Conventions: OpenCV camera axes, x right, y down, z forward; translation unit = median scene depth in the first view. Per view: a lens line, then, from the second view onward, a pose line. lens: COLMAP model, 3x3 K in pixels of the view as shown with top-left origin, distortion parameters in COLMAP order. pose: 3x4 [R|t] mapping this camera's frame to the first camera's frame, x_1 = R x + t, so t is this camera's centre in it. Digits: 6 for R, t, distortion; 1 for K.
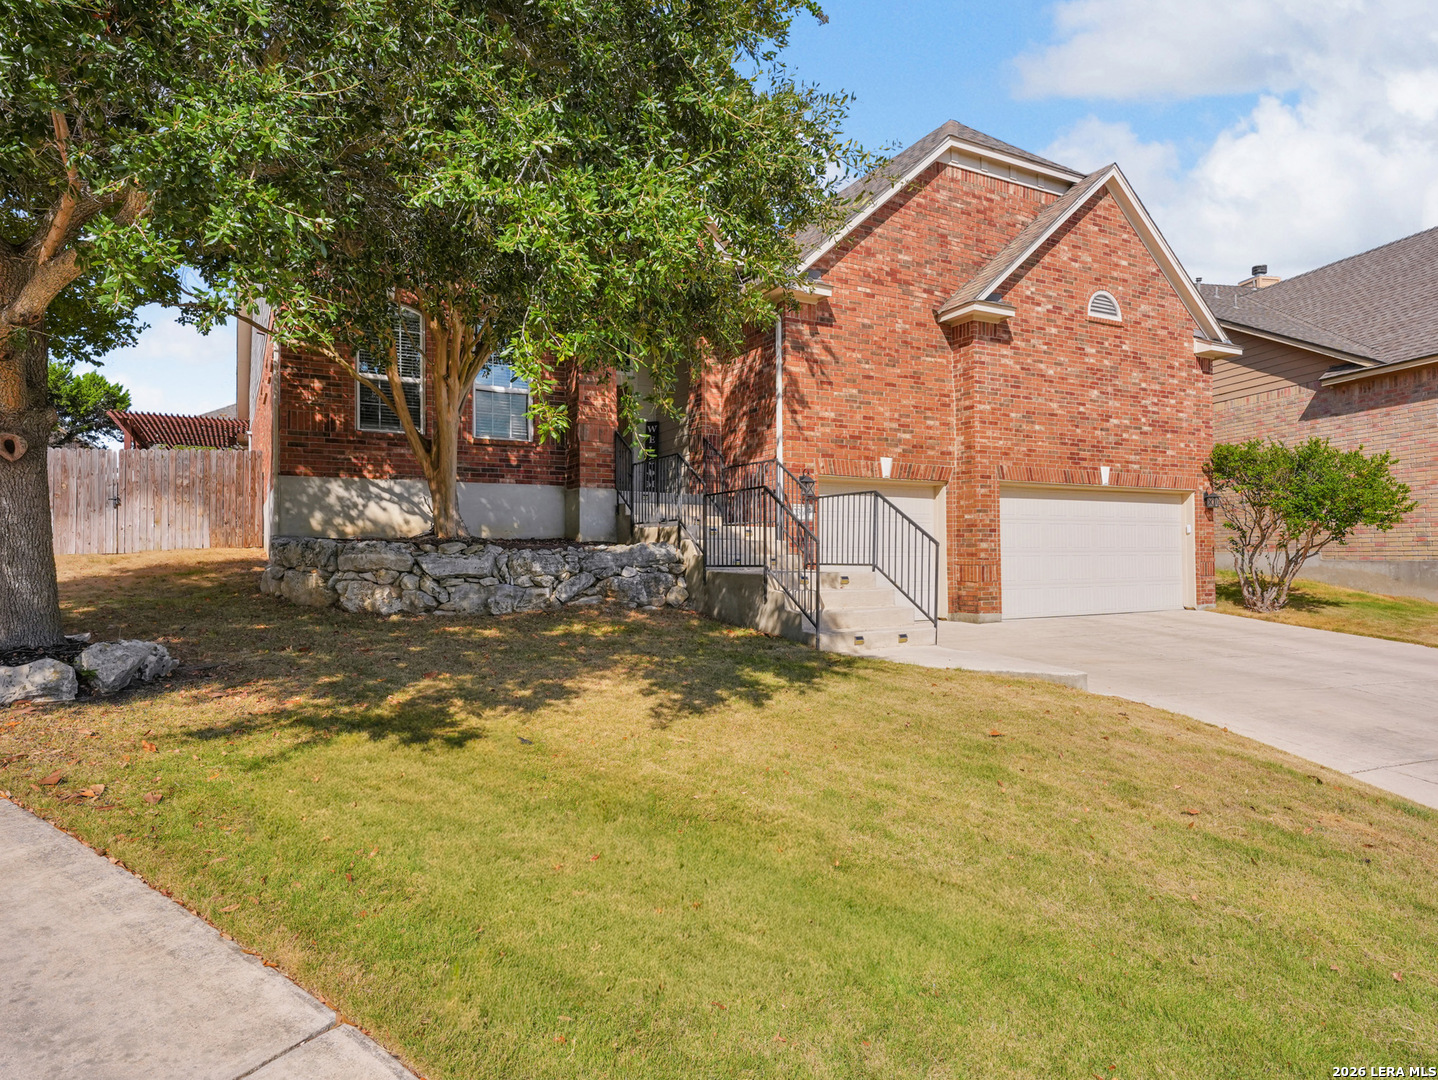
lens RADIAL K [[762.4, 0, 720.4], [0, 762.4, 547.6], [0, 0, 1]] dist [0.005993, -0.000197]
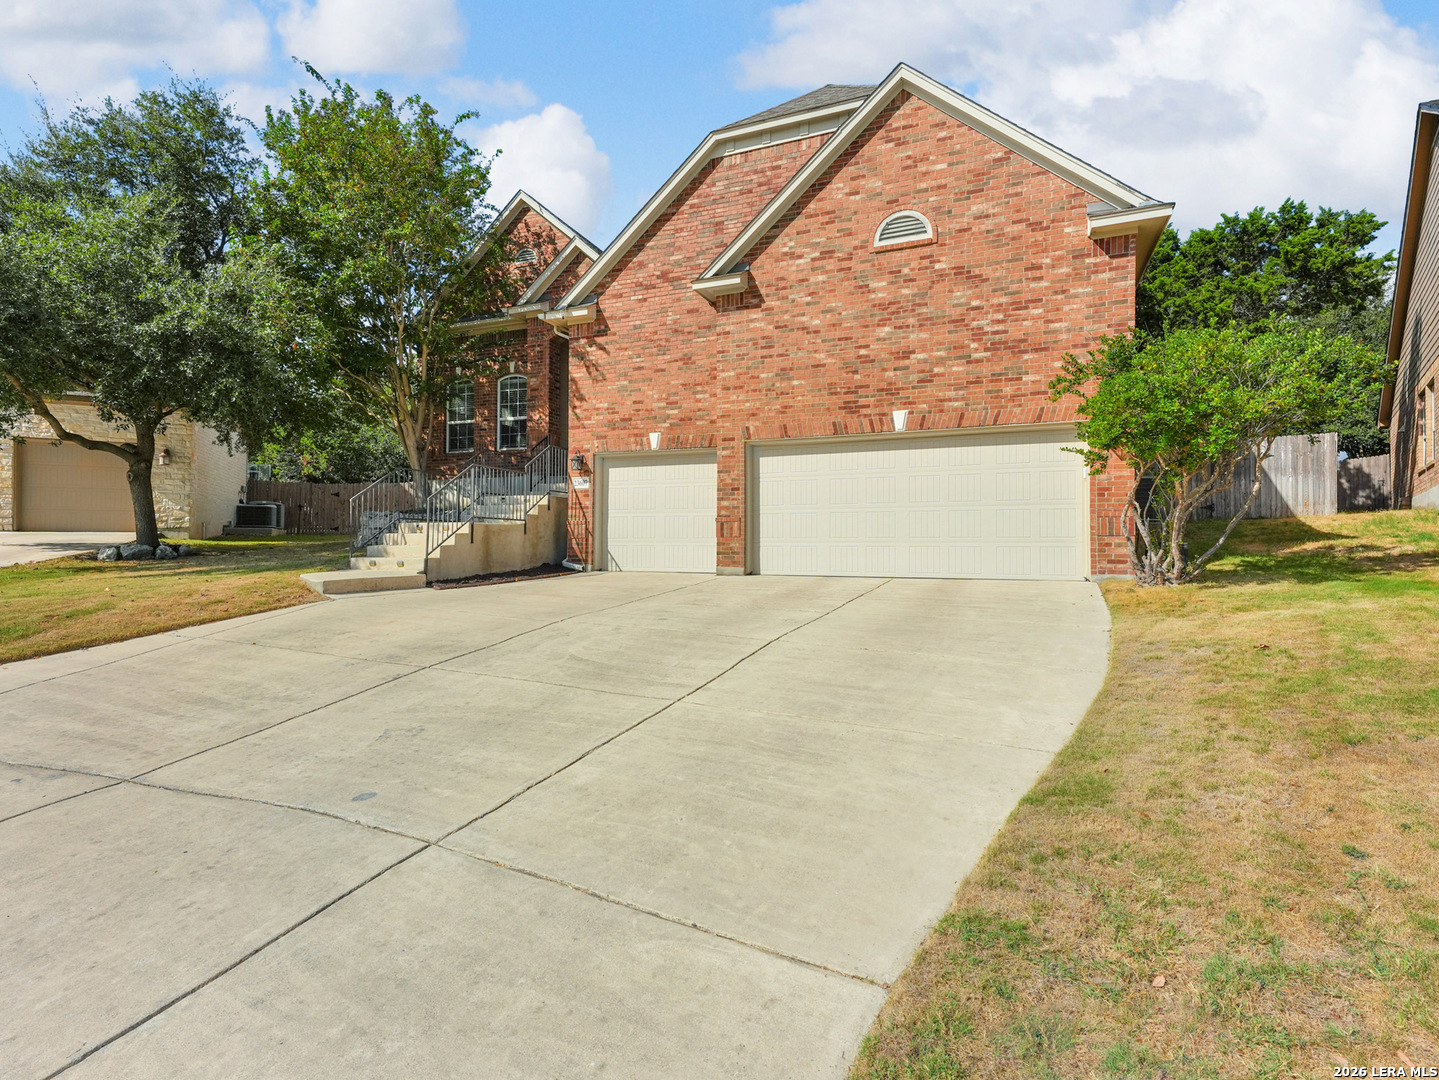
lens RADIAL K [[650.7, 0, 718.0], [0, 650.7, 533.2], [0, 0, 1]] dist [0.016817, 0.000040]
pose [[0.694565, -0.007219, -0.719393, 0.962842], [0.002382, 0.999967, -0.007734, 0.044421], [0.719426, 0.003659, 0.694560, 0.347852]]
